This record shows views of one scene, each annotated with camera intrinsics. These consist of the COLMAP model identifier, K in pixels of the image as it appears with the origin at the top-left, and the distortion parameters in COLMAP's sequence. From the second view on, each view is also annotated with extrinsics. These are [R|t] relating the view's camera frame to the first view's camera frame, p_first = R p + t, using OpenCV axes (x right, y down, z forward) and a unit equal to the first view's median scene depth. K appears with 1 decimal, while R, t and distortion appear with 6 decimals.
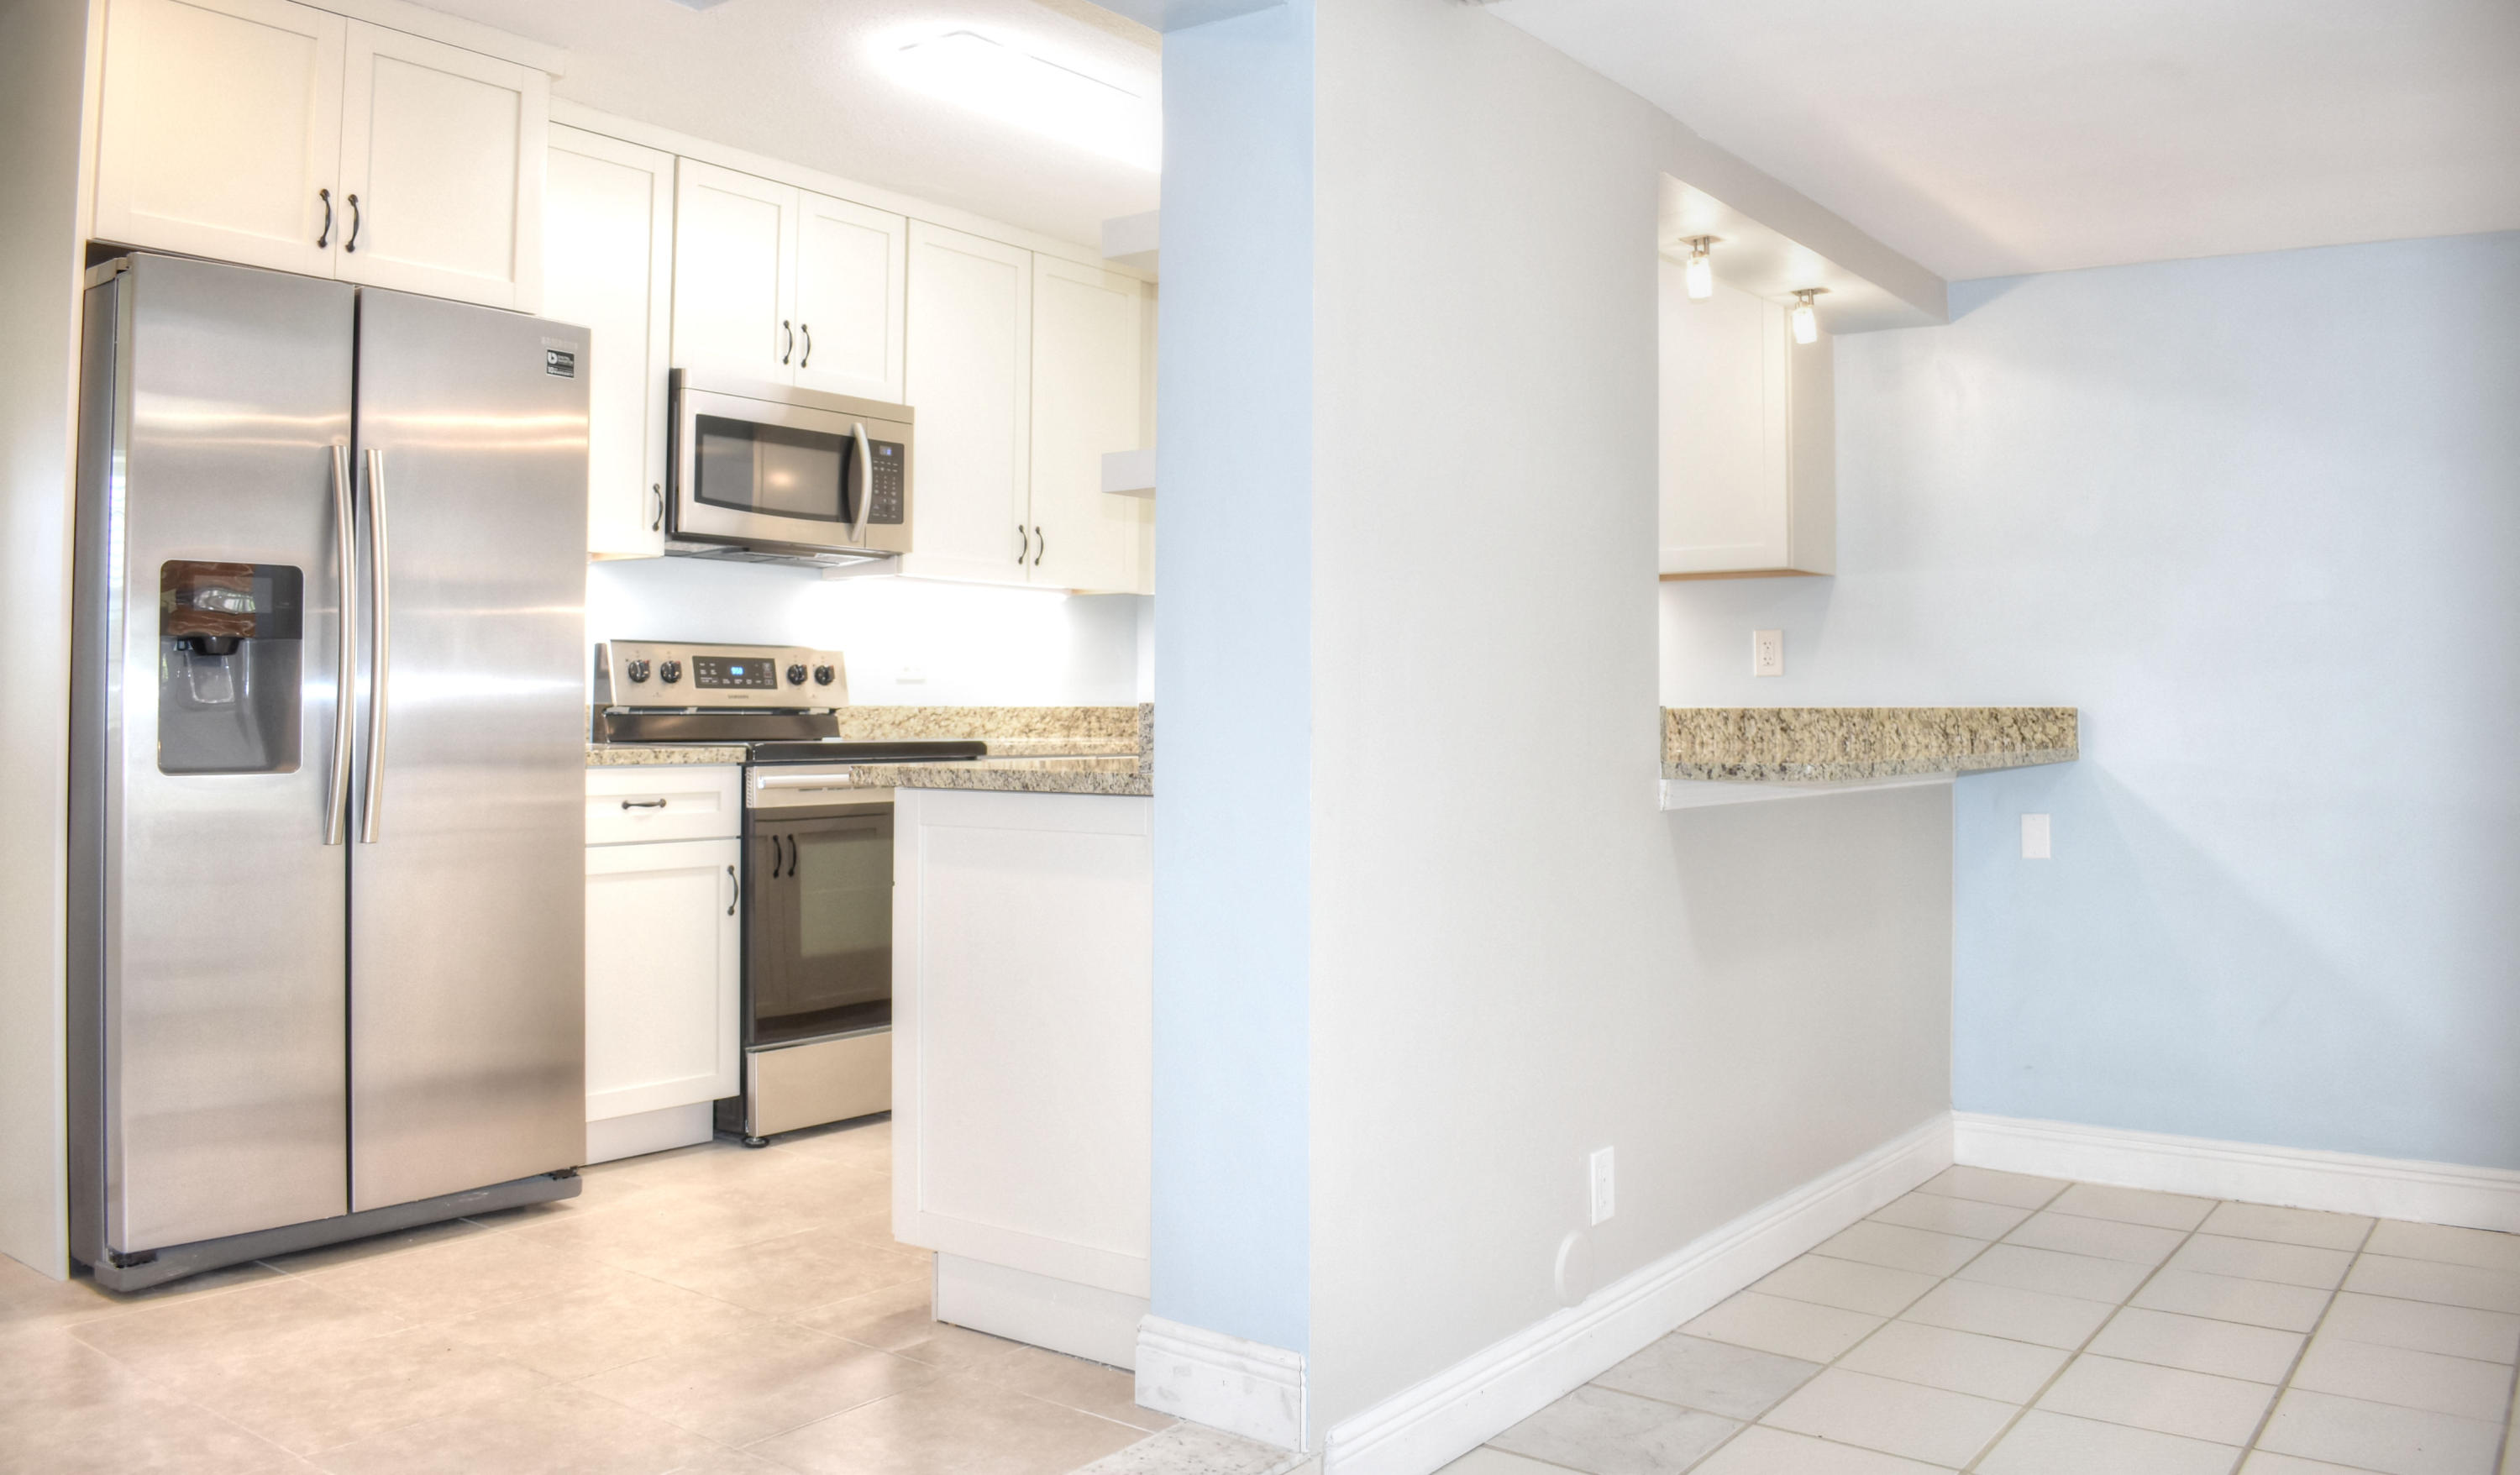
lens RADIAL K [[1935.9, 0, 1262.8], [0, 1935.9, 649.9], [0, 0, 1]] dist [-0.102152, 0.009249]
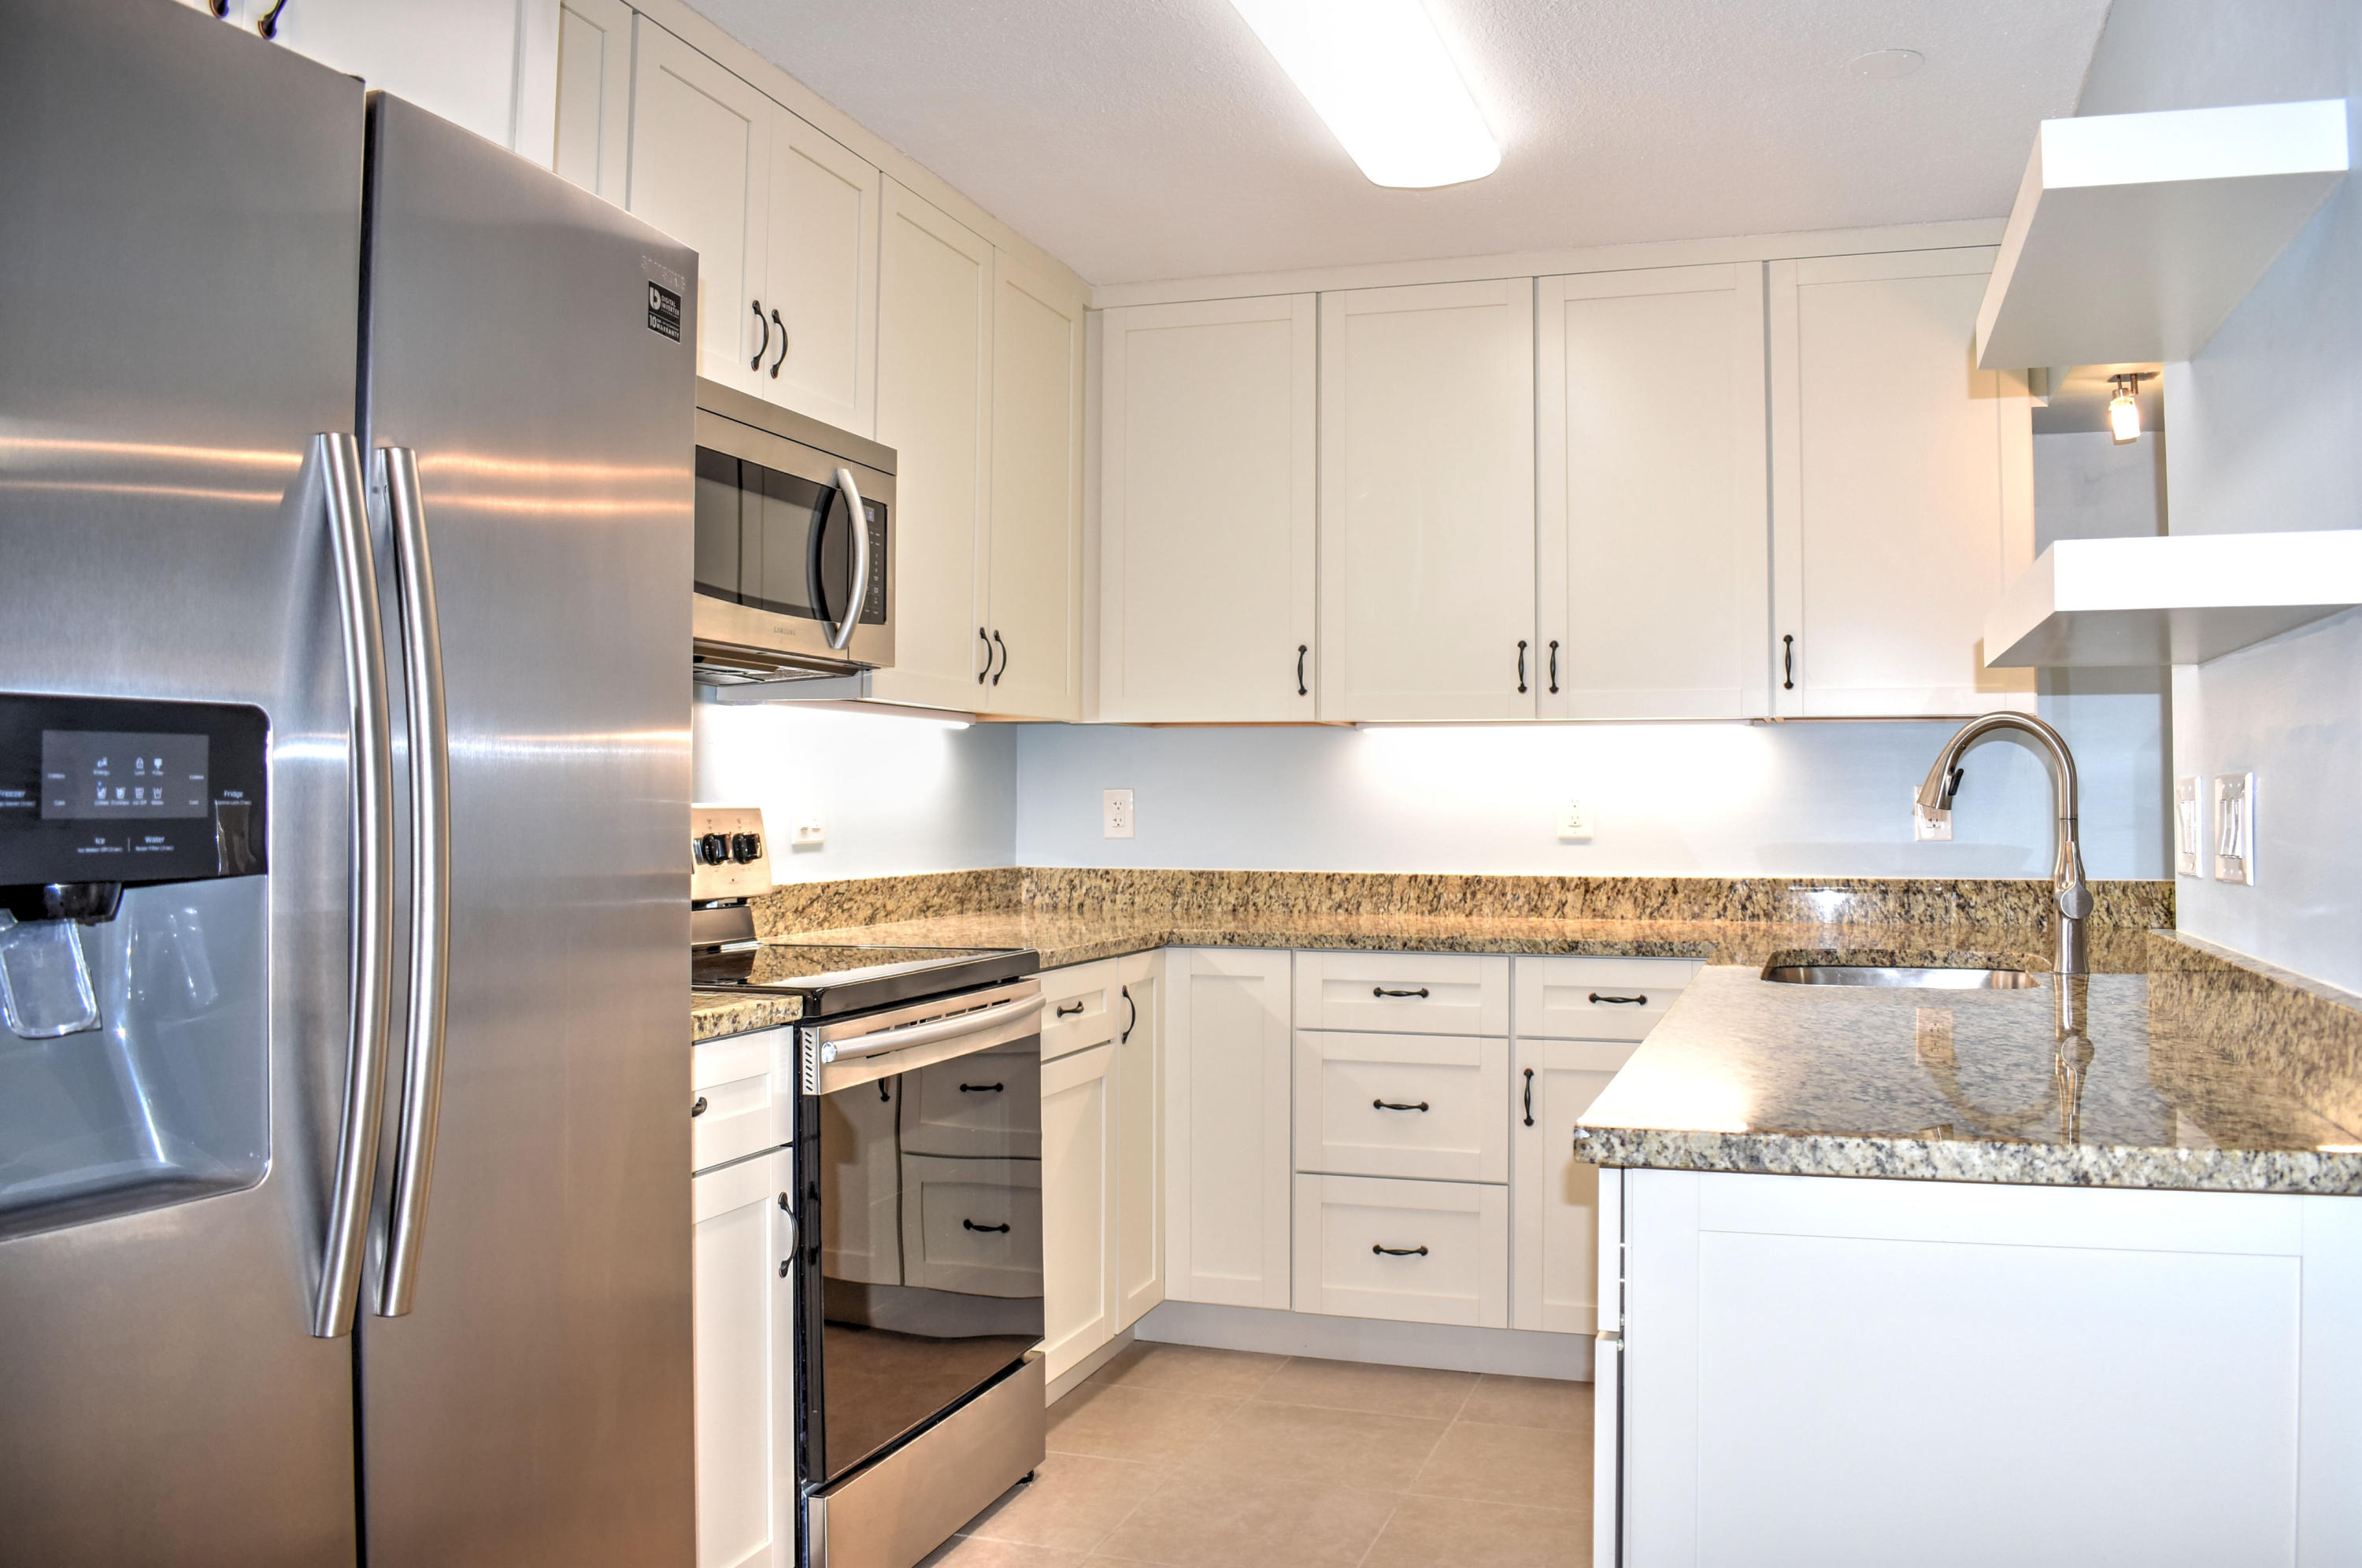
lens RADIAL K [[1878.6, 0, 1234.1], [0, 1878.6, 751.0], [0, 0, 1]] dist [-0.095272, 0.001870]
pose [[0.945722, 0.008988, 0.324853, -0.305180], [-0.010735, 0.999936, 0.003588, -0.026744], [-0.324800, -0.006881, 0.945758, 0.373258]]
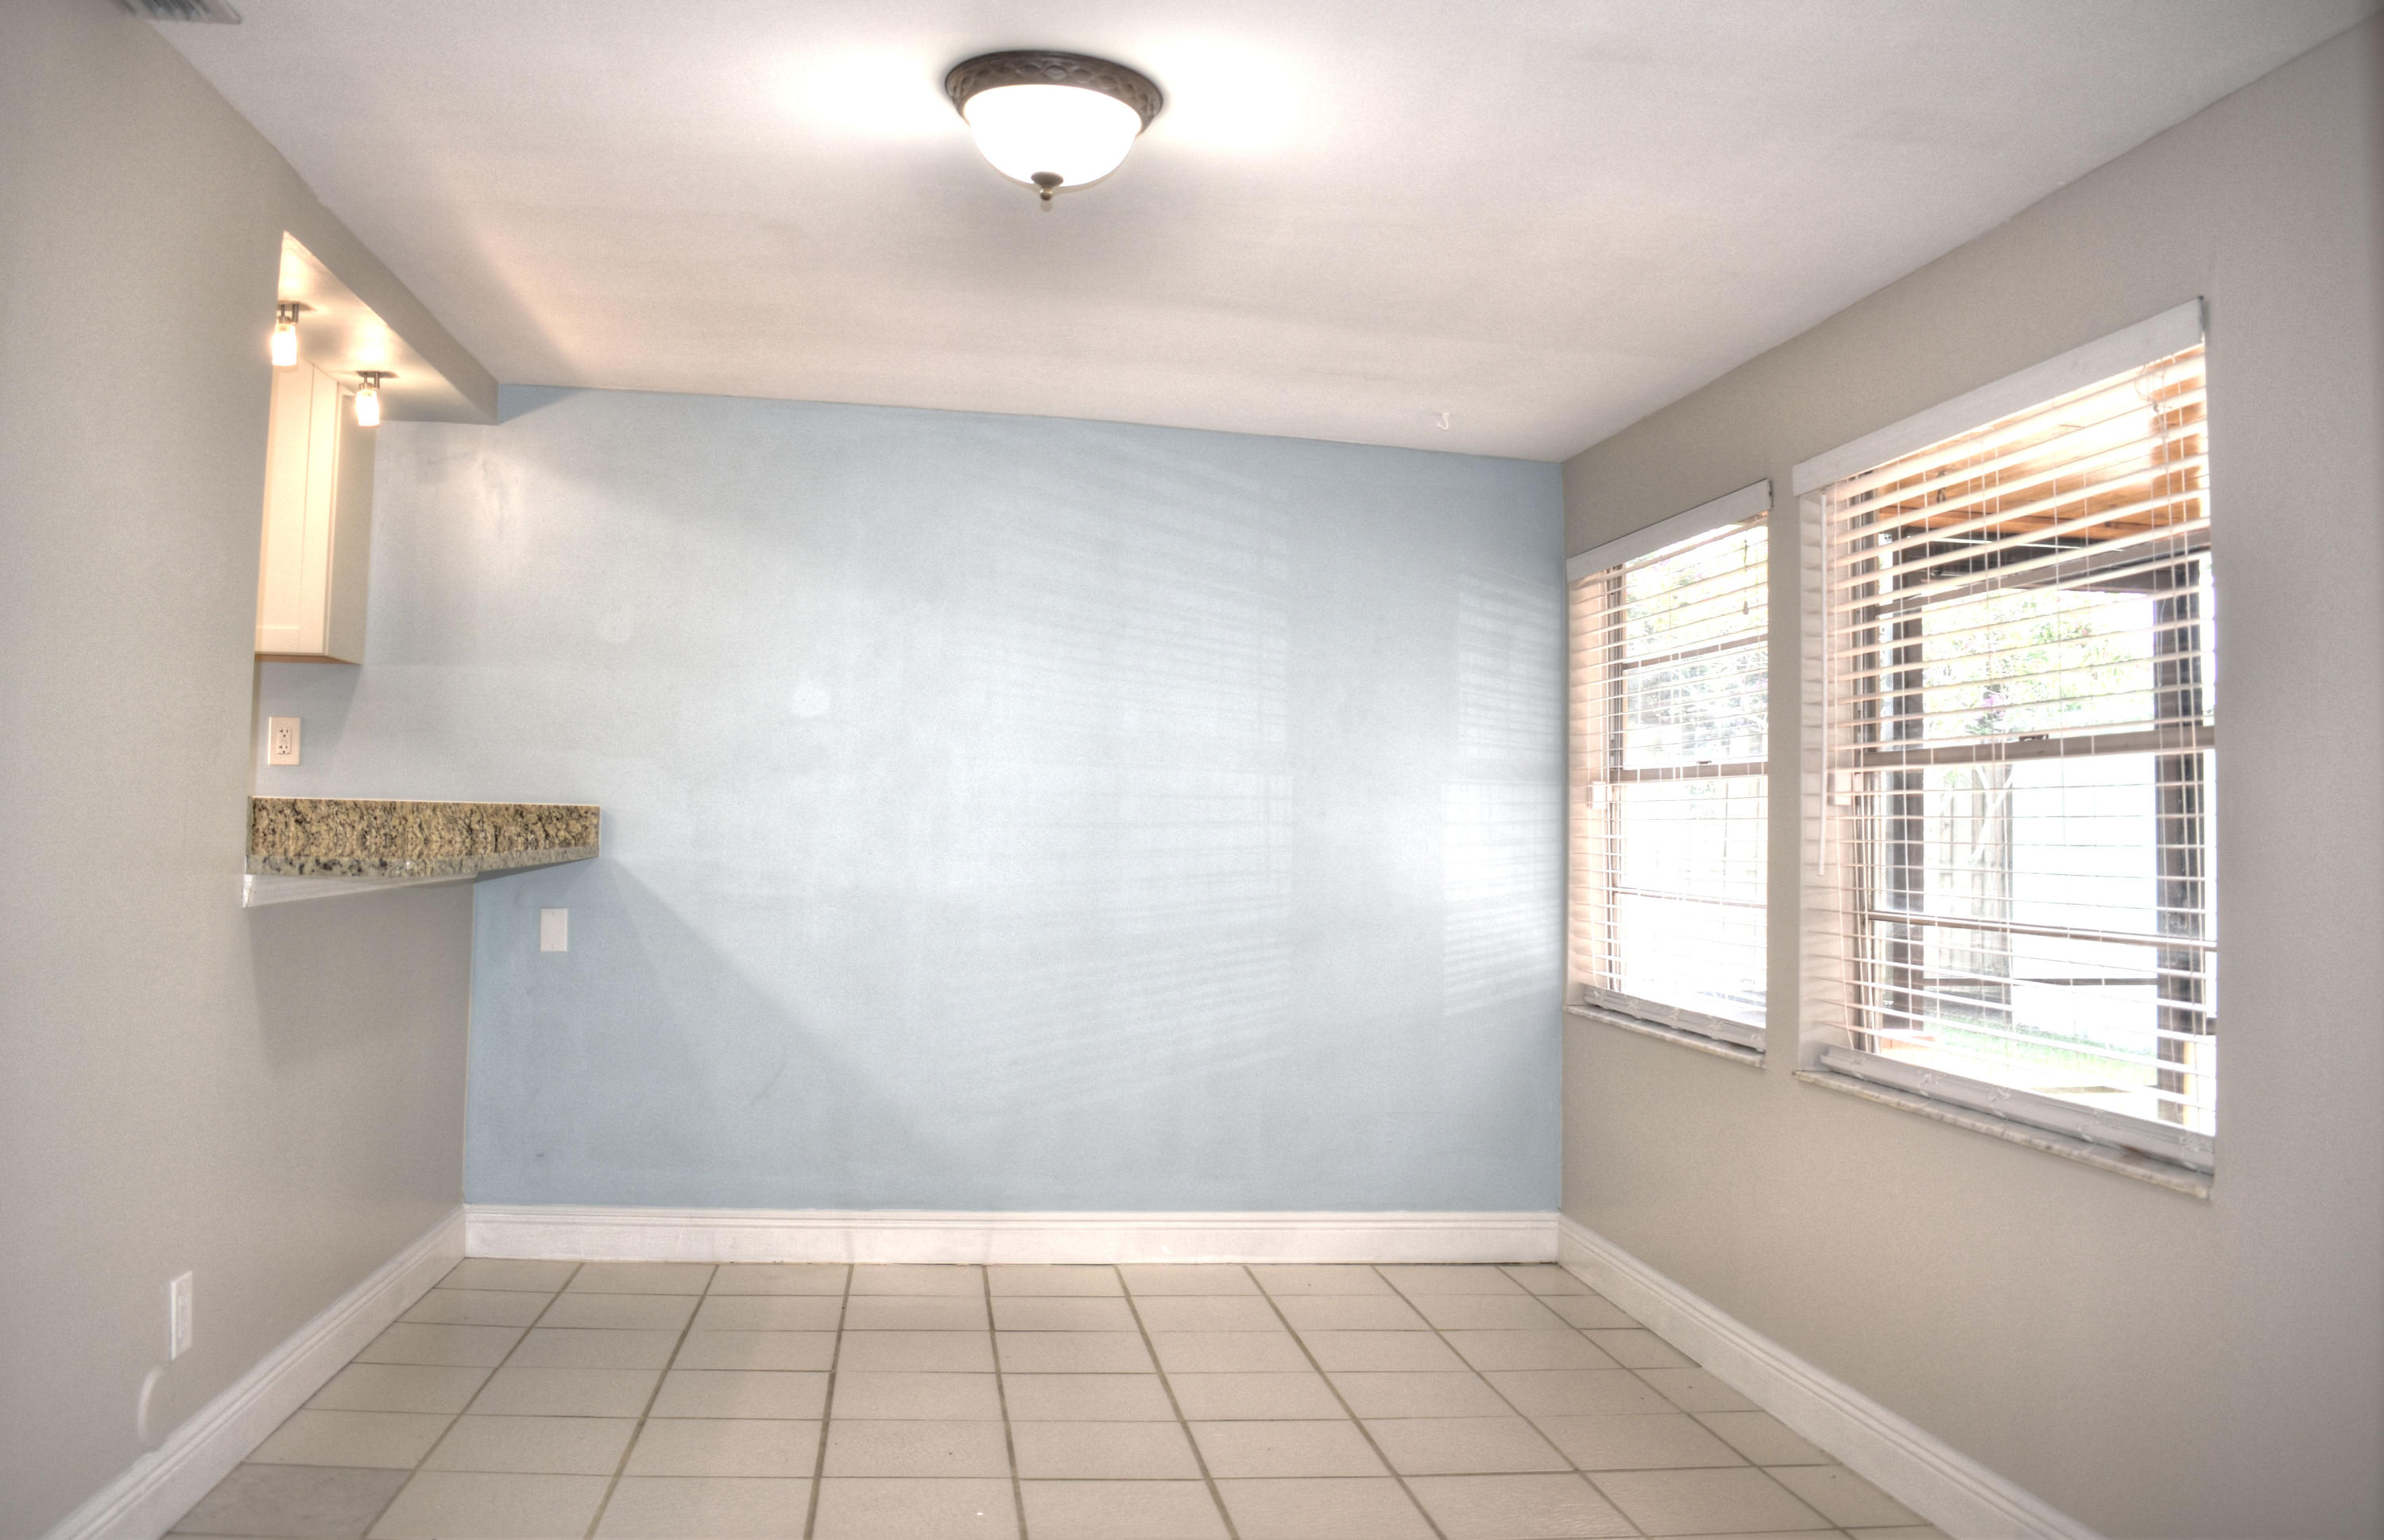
lens RADIAL K [[1943.6, 0, 1192.2], [0, 1943.6, 708.6], [0, 0, 1]] dist [-0.103844, -0.007023]
pose [[0.710610, 0.053945, 0.701515, -0.084412], [-0.041432, 0.998535, -0.034816, -0.000306], [-0.702365, -0.004325, 0.711804, 0.015834]]
